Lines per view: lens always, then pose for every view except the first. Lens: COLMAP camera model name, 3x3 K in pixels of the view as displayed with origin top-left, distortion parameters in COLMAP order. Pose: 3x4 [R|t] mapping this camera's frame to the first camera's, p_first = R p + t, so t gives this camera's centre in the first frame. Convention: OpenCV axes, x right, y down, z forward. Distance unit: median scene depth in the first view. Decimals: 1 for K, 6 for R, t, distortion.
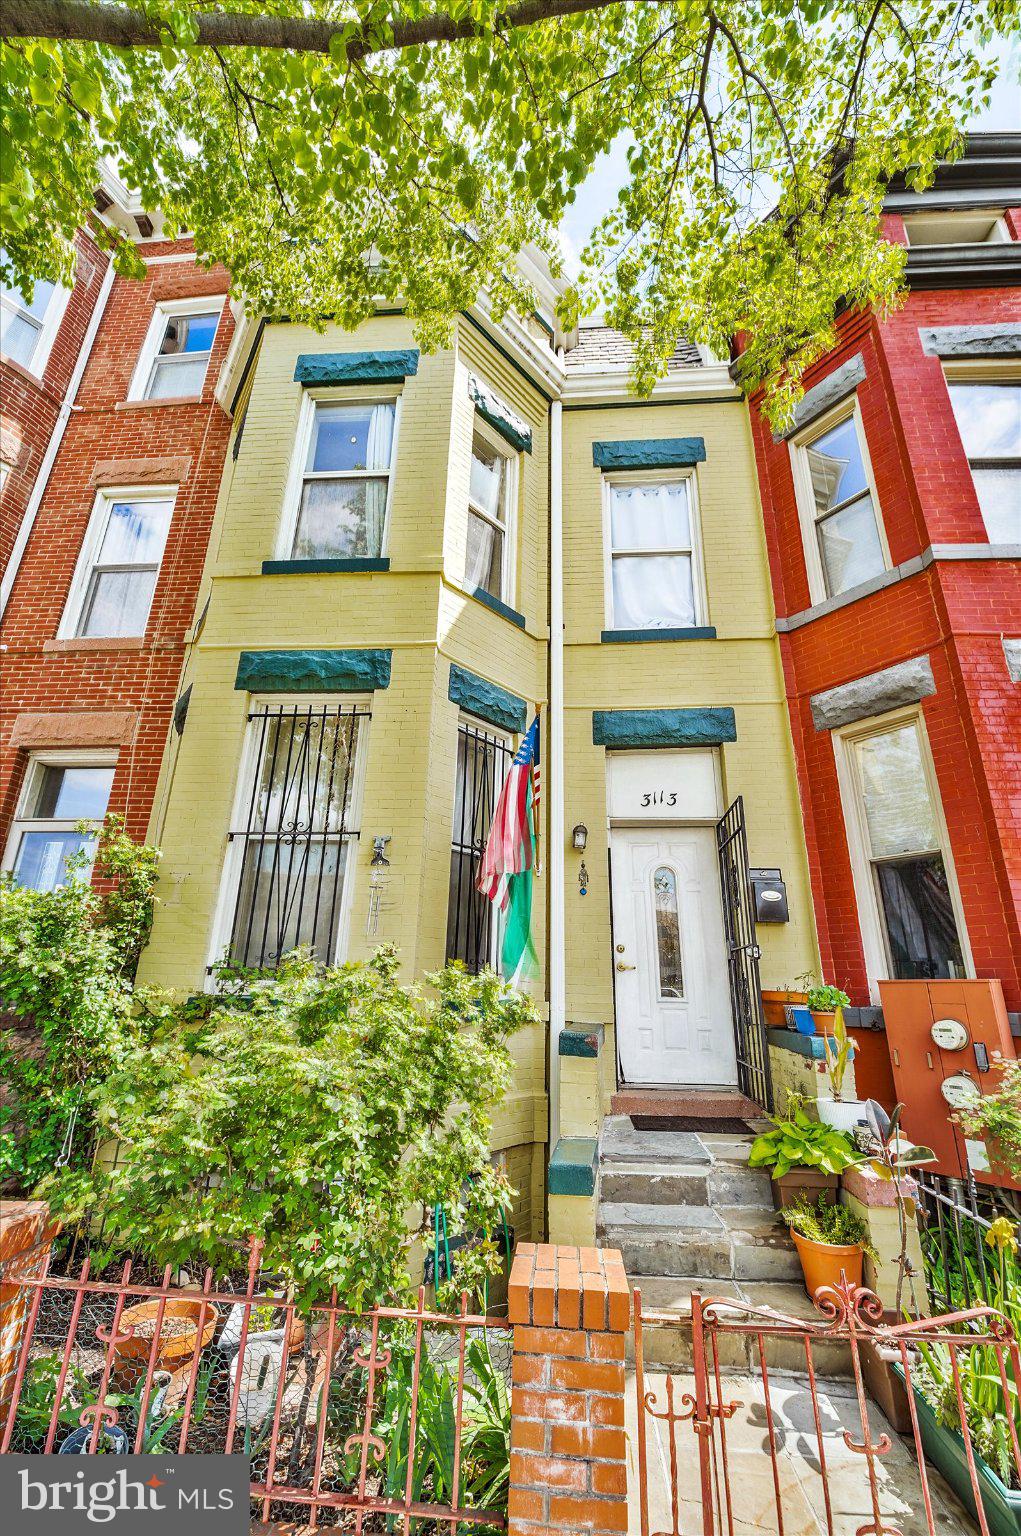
lens RADIAL K [[644.7, 0, 514.2], [0, 644.7, 765.2], [0, 0, 1]] dist [0.000043, -0.012414]
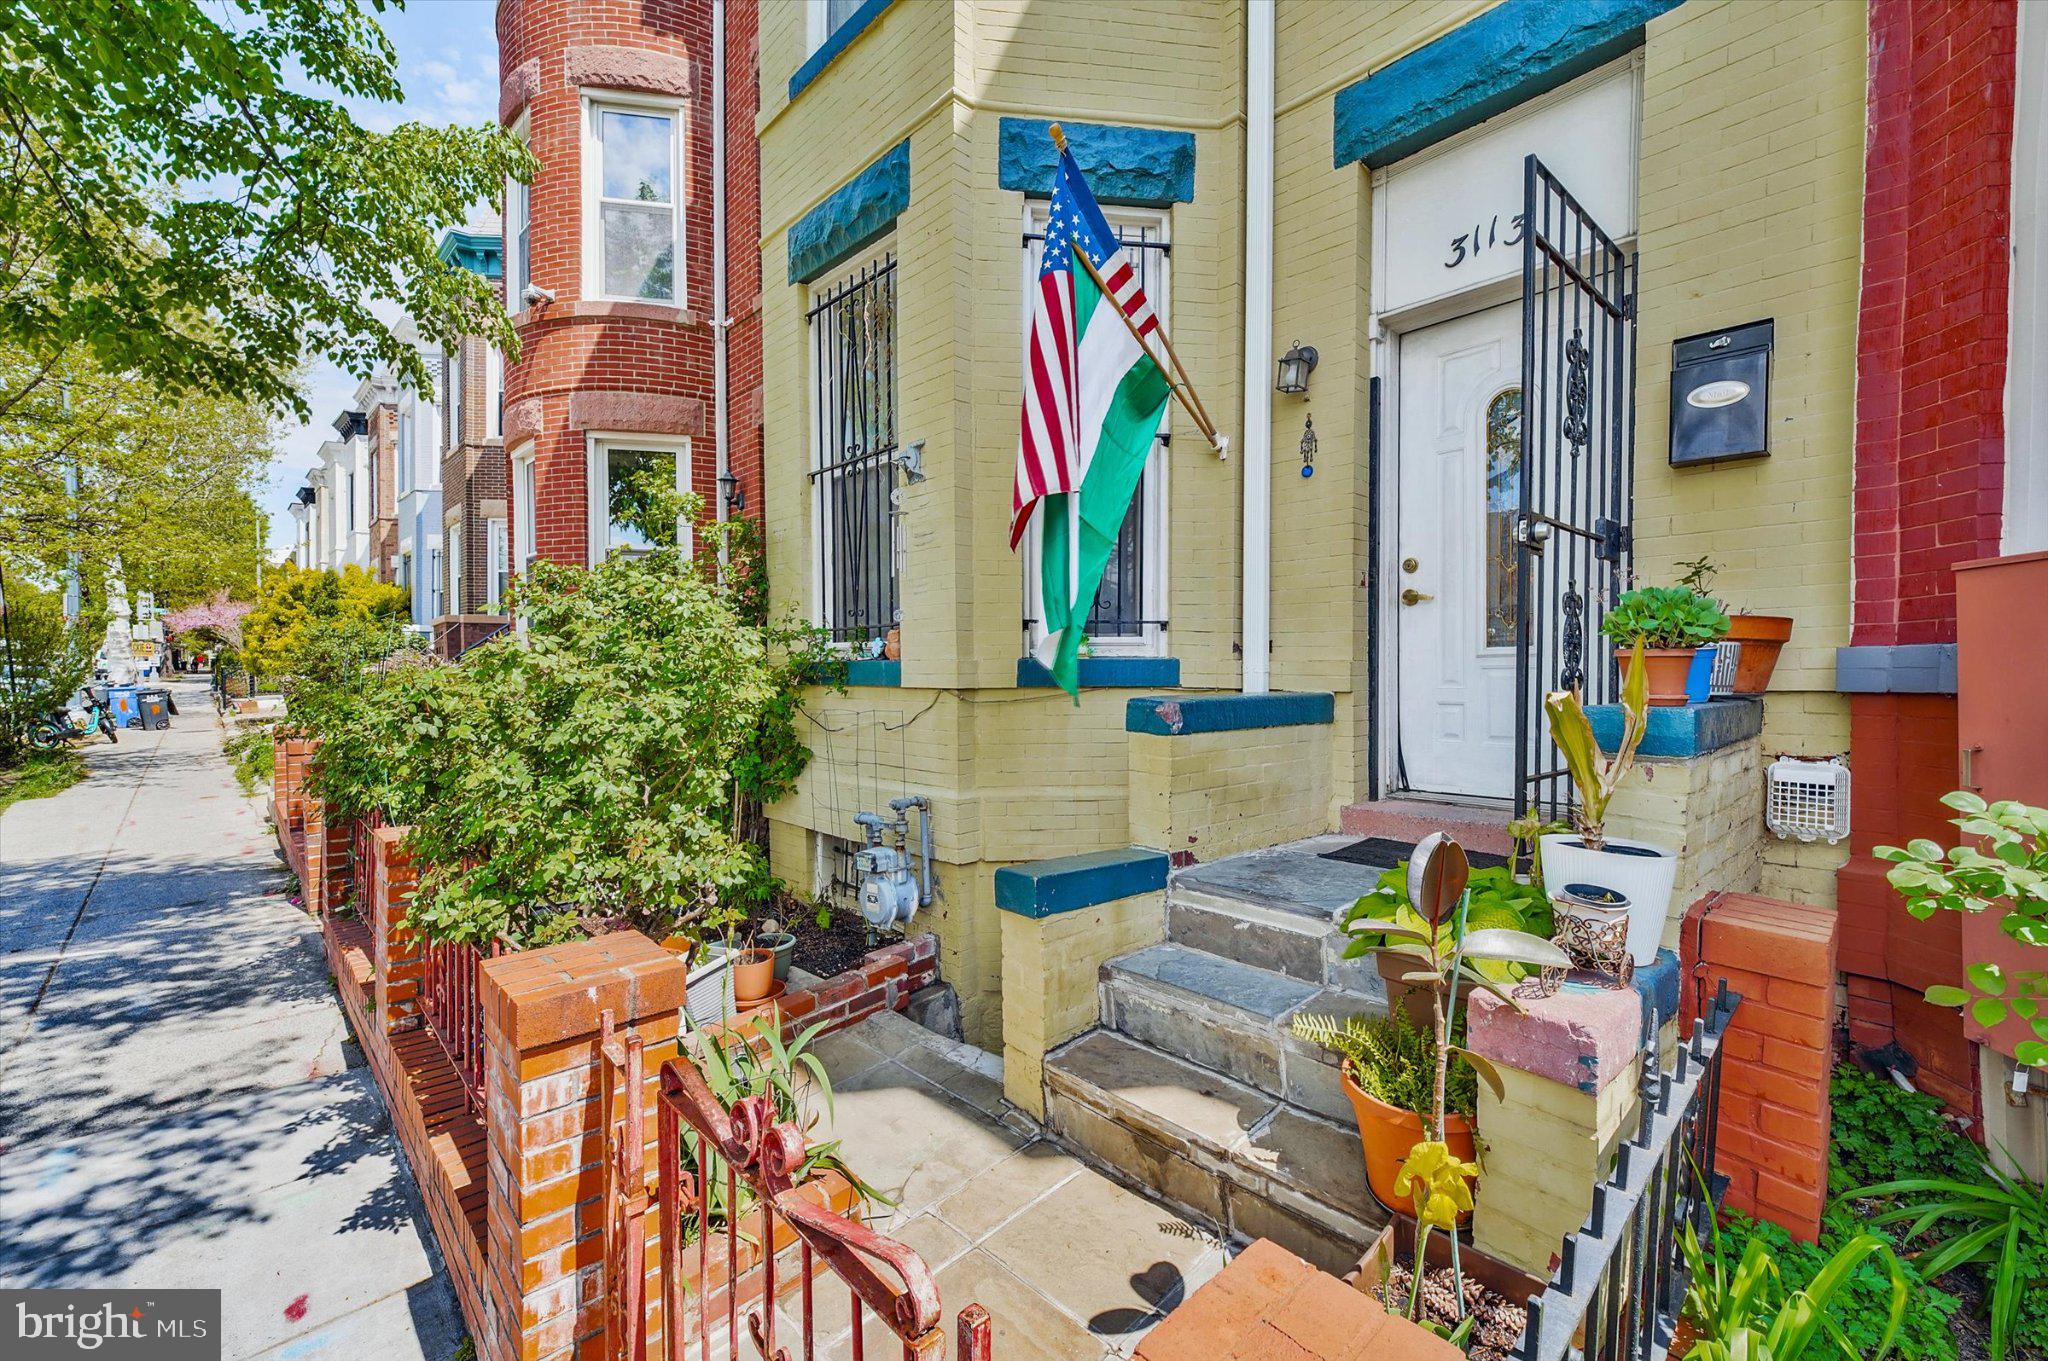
lens RADIAL K [[841.3, 0, 1030.1], [0, 841.3, 681.9], [0, 0, 1]] dist [0.016003, -0.000805]
pose [[0.741723, -0.010647, -0.670622, 0.383030], [0.236005, 0.940072, 0.246101, 0.122775], [0.627813, -0.340809, 0.699786, 0.259198]]
